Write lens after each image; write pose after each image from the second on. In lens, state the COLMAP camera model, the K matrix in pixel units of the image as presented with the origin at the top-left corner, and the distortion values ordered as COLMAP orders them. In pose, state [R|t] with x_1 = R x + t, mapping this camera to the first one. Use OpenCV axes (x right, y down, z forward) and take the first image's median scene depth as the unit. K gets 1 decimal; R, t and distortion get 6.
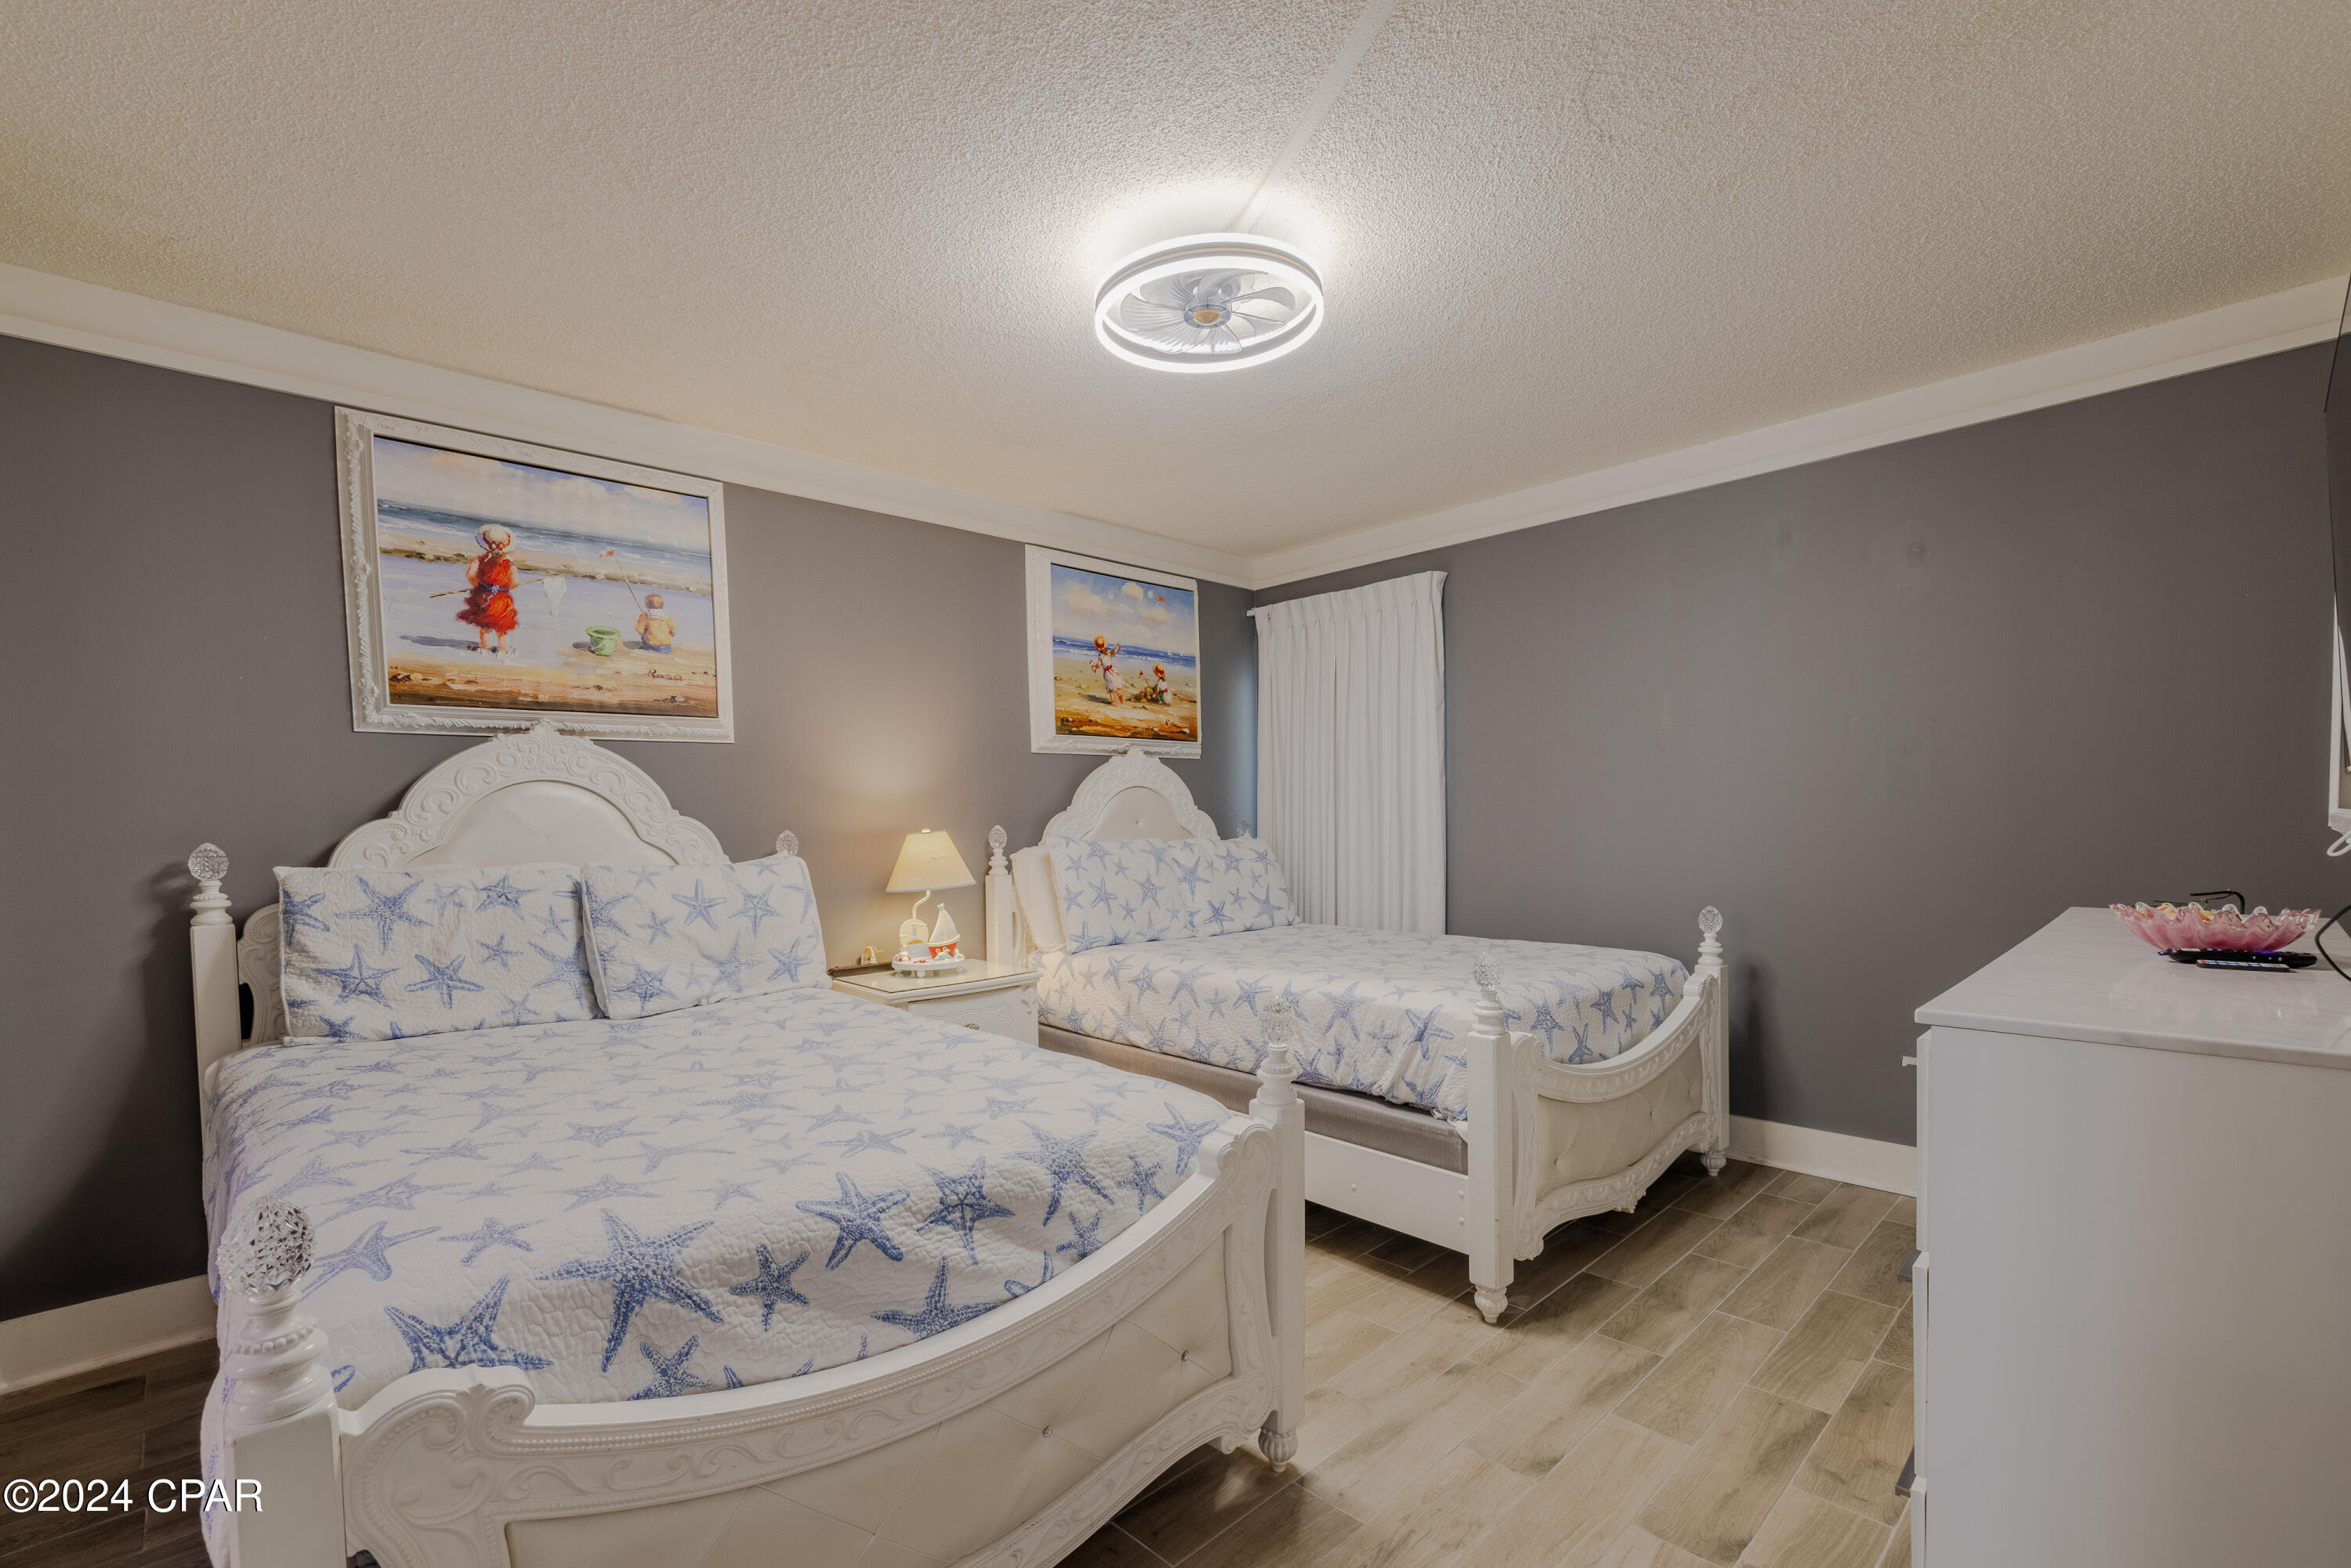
lens RADIAL K [[1018.9, 0, 1152.5], [0, 1018.9, 856.8], [0, 0, 1]] dist [0.000749, 0.000091]
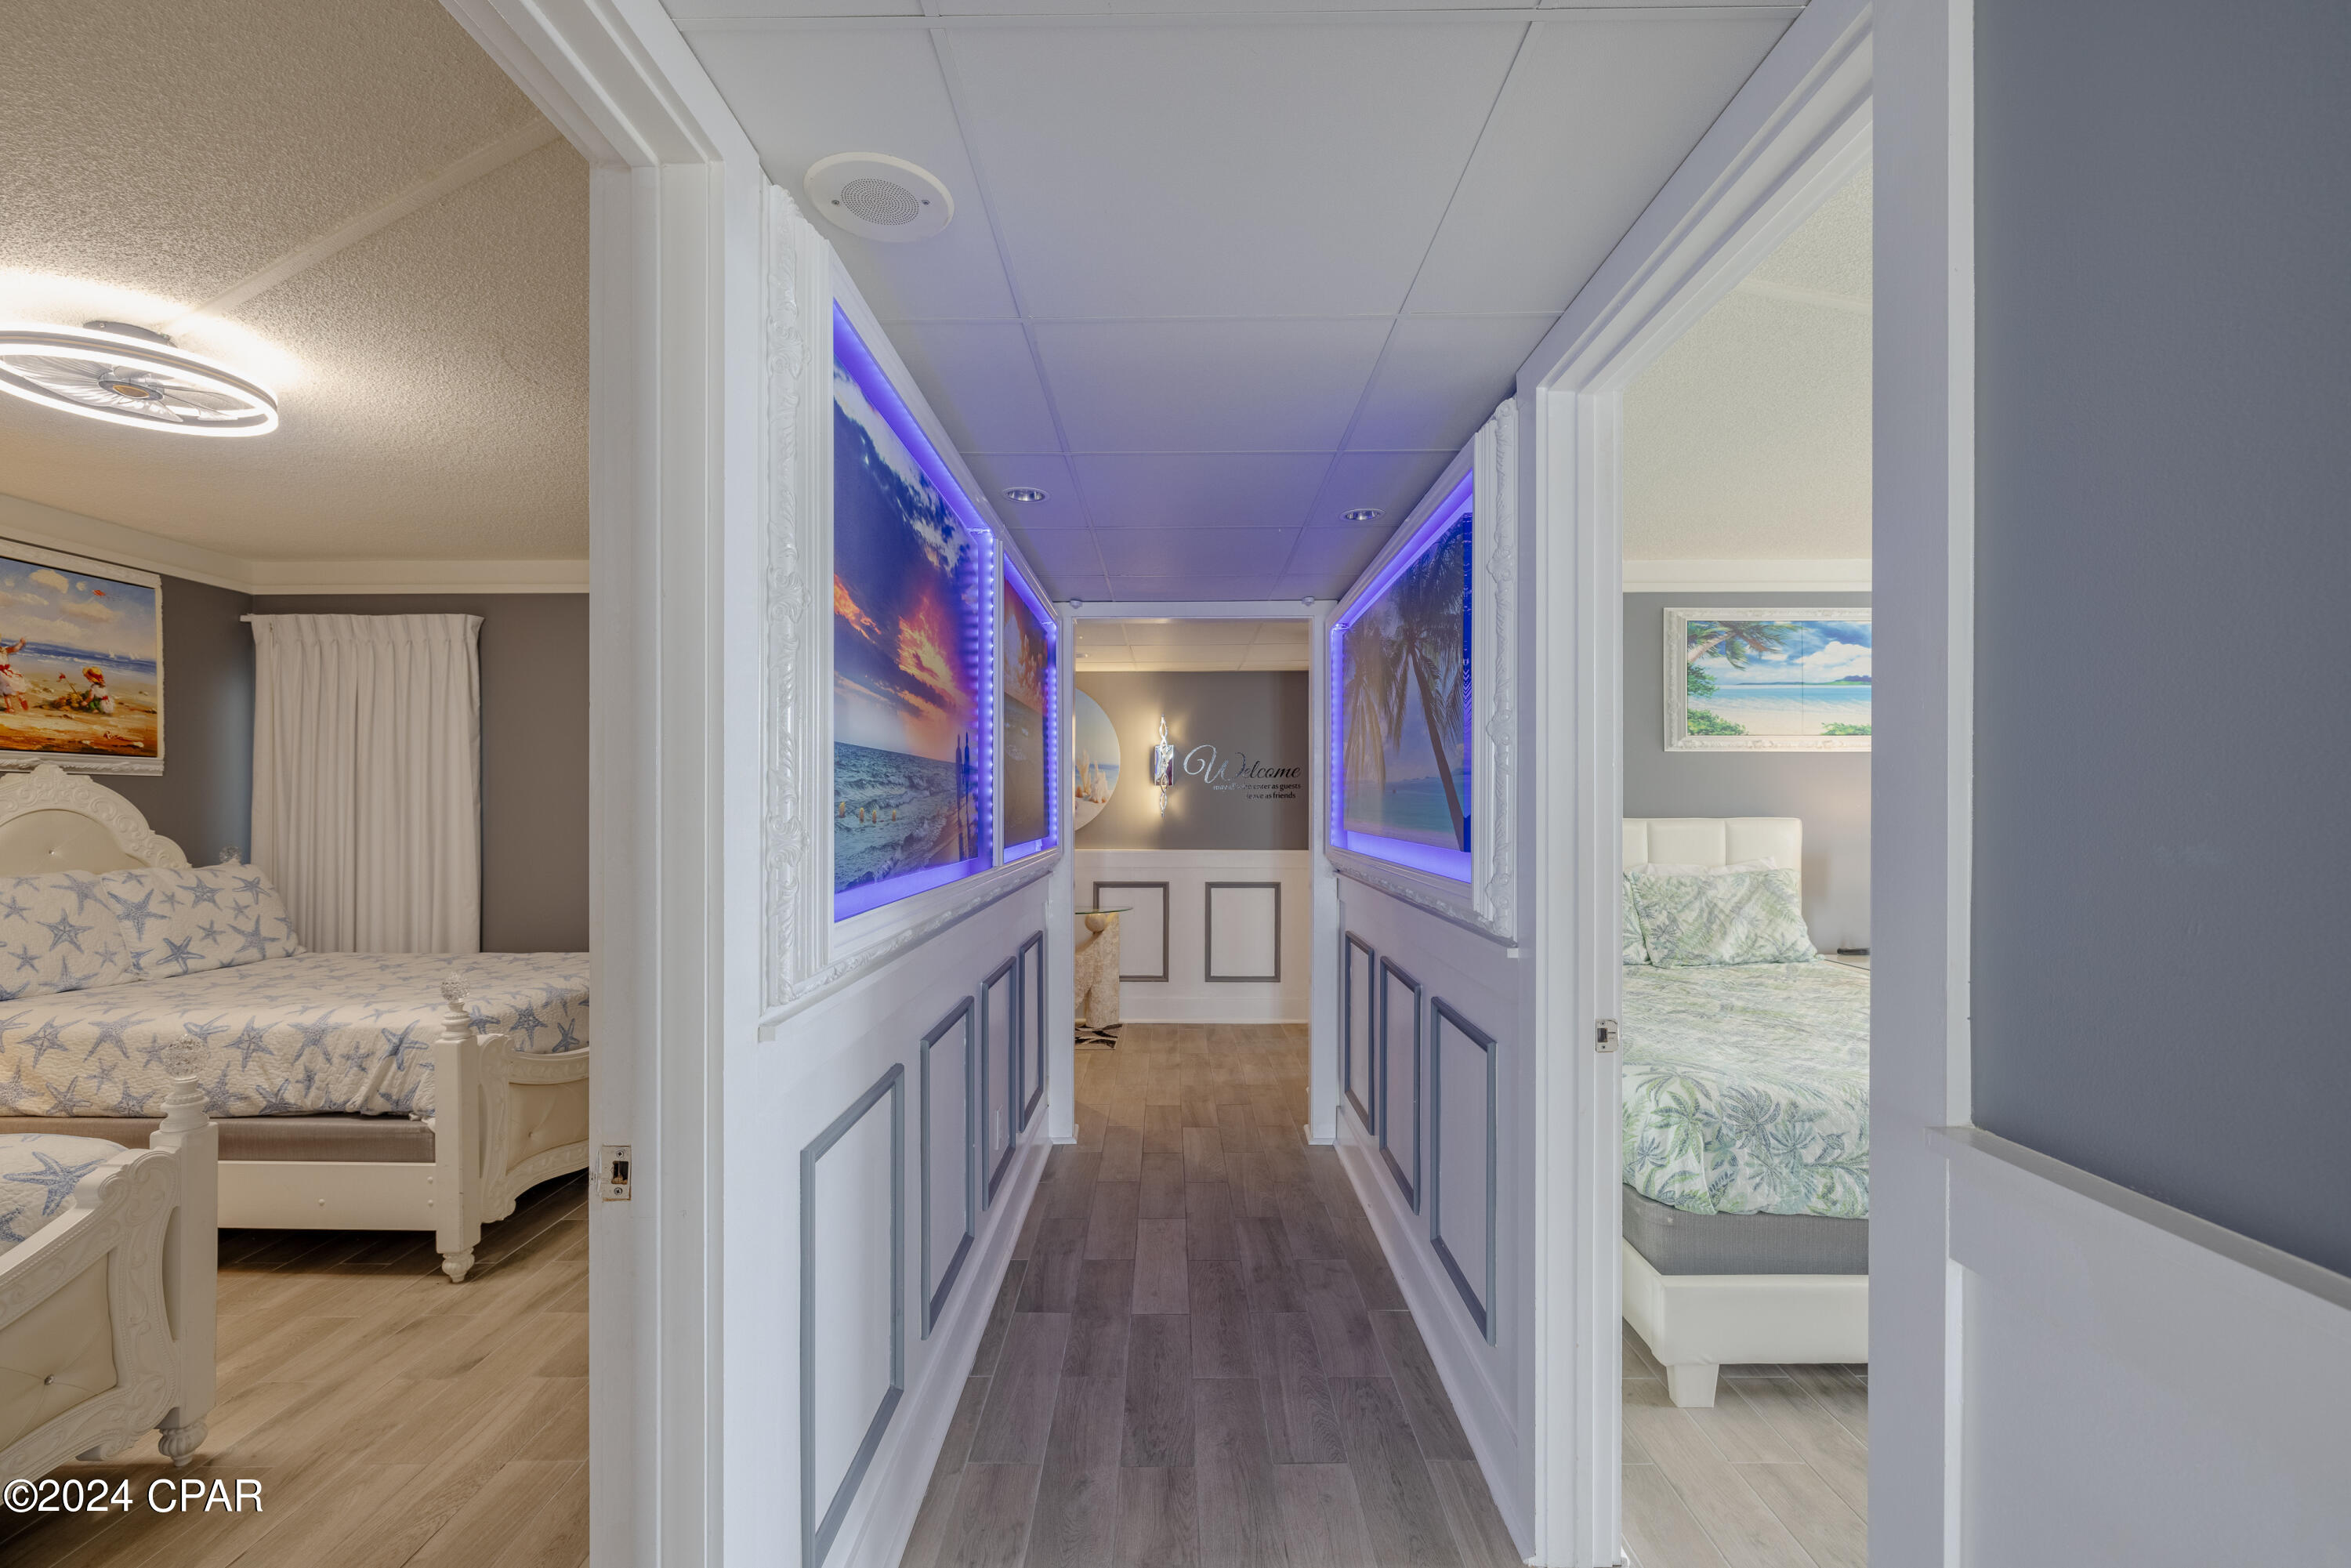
lens RADIAL K [[981.2, 0, 1160.5], [0, 981.2, 806.2], [0, 0, 1]] dist [-0.001501, -0.000445]
pose [[0.689835, 0.016316, 0.723783, 0.048080], [0.017367, 0.999085, -0.039074, -0.035063], [-0.723758, 0.039524, 0.688921, -0.341222]]
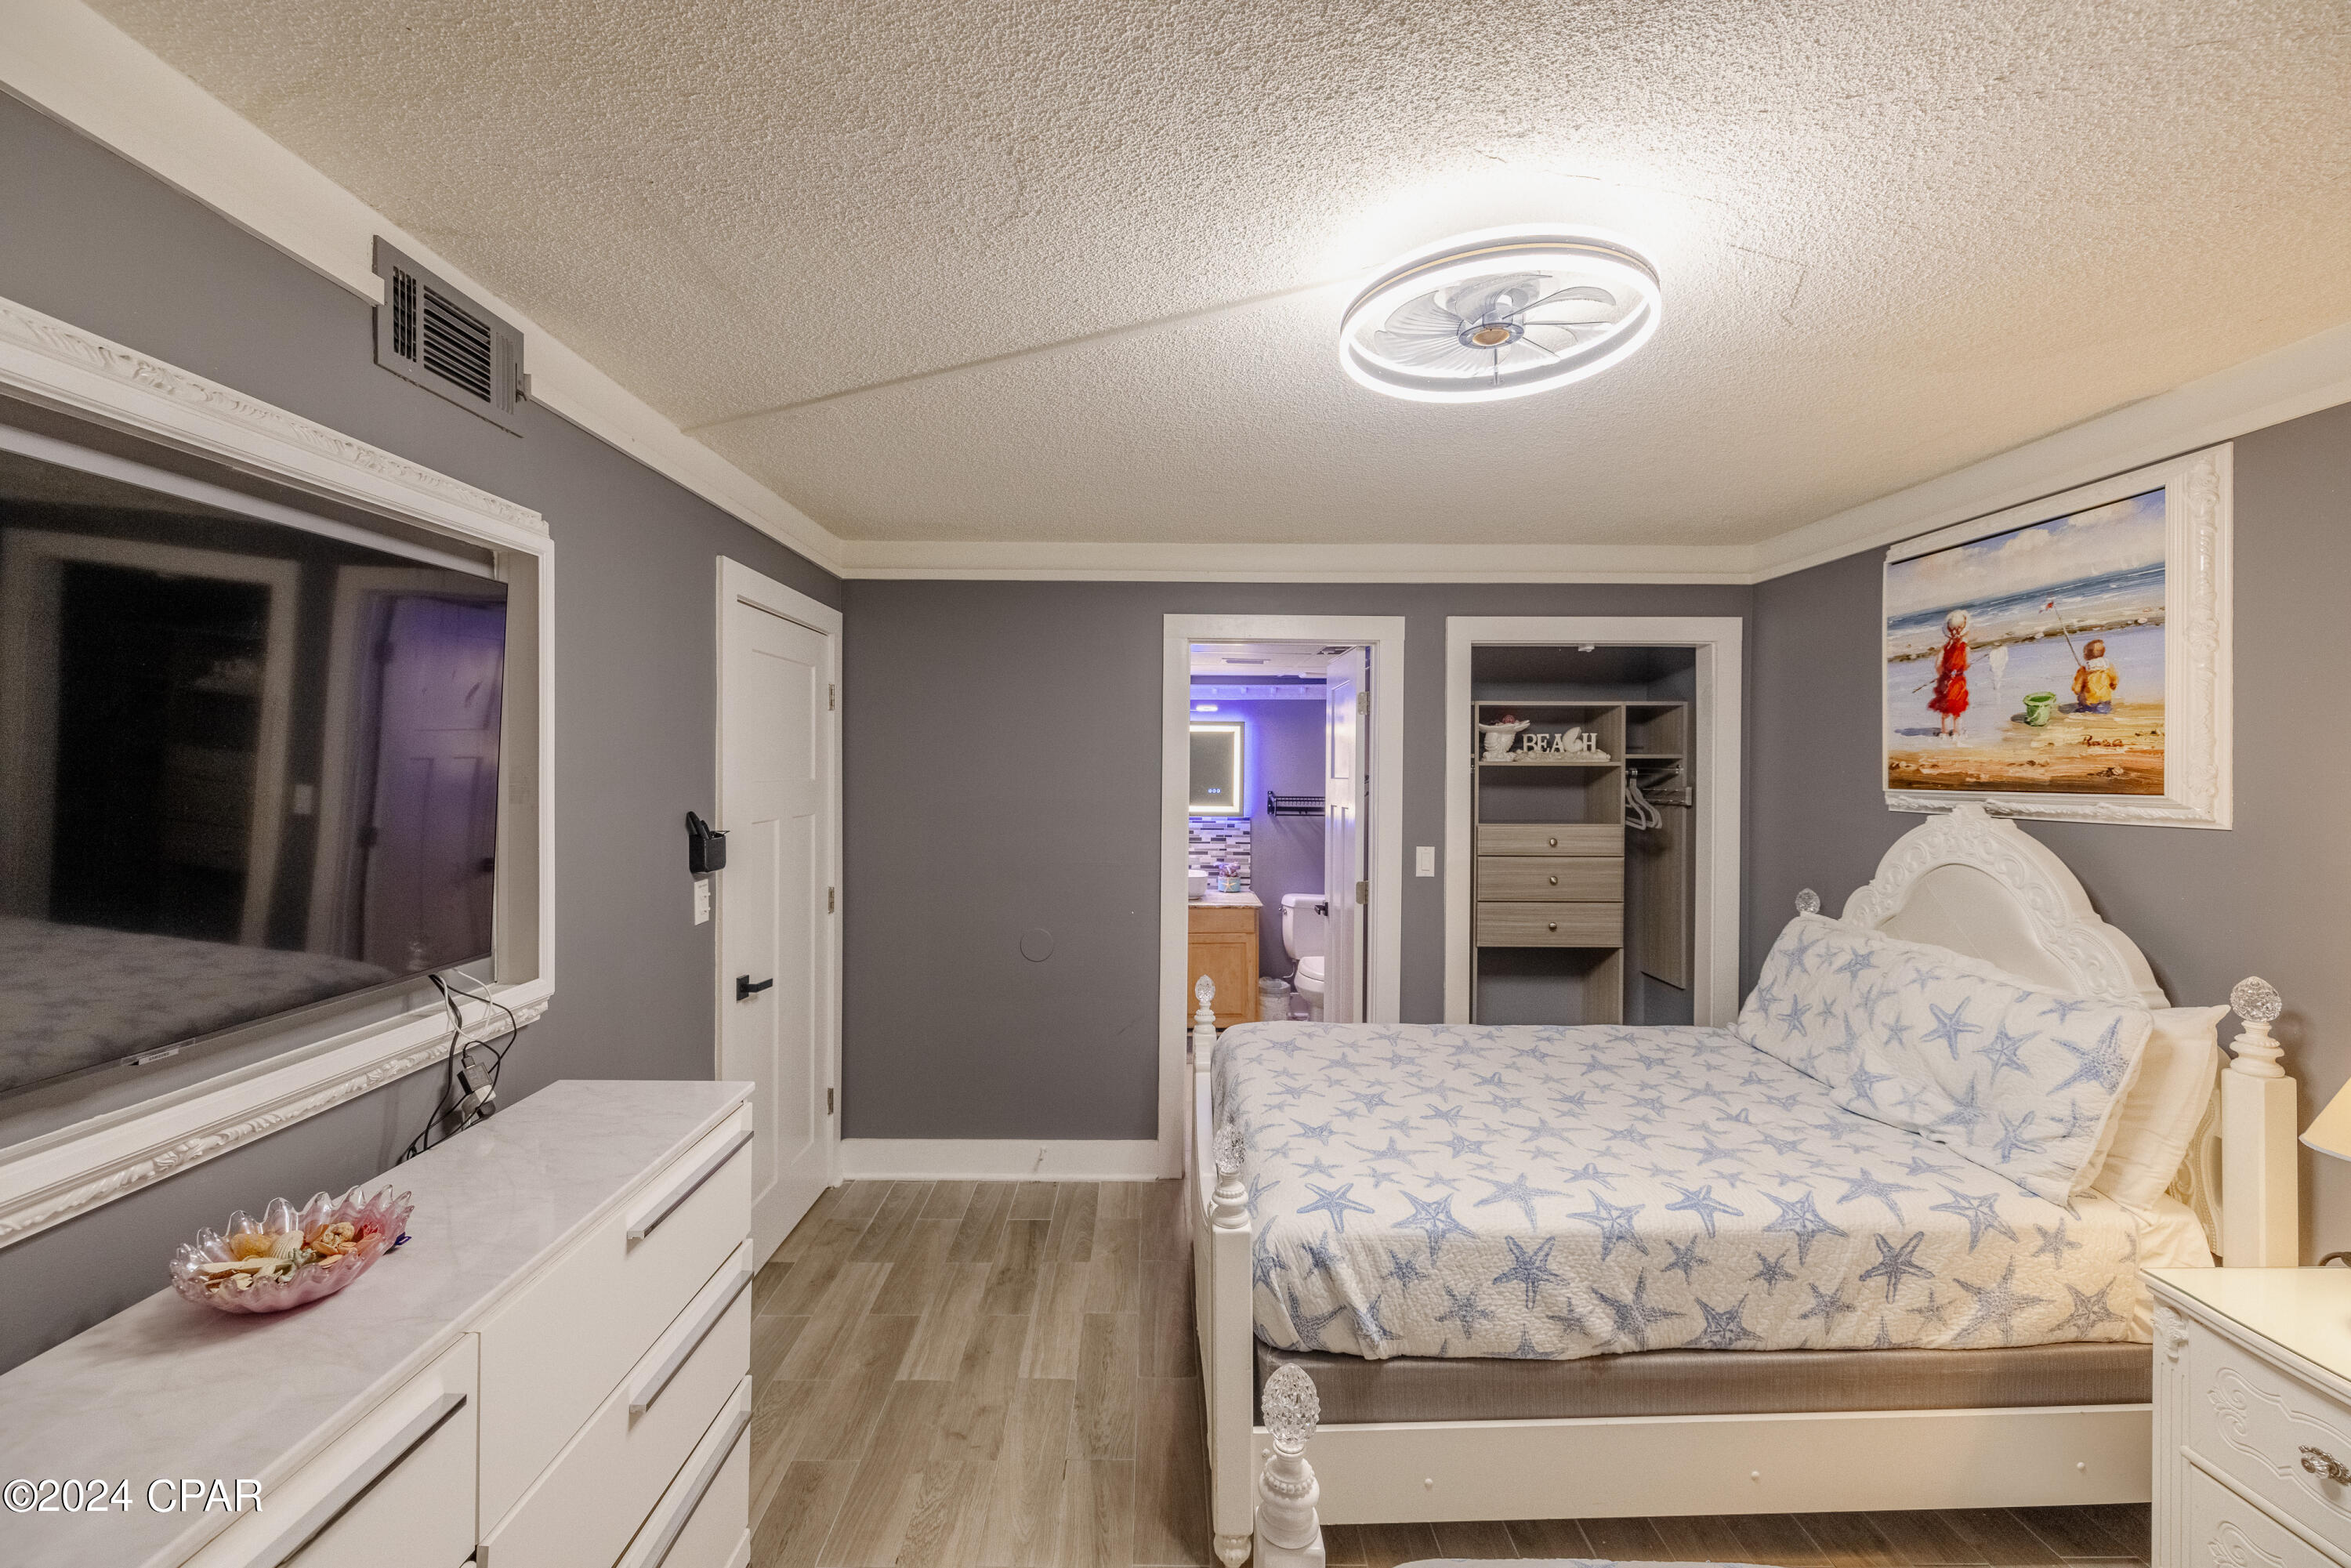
lens RADIAL K [[1001.6, 0, 1169.9], [0, 1001.6, 771.3], [0, 0, 1]] dist [0.001467, 0.000079]
pose [[-0.672961, 0.018515, -0.739447, 0.587815], [-0.024938, 0.998550, 0.047698, -0.181247], [0.739258, 0.050539, -0.671523, 1.029720]]
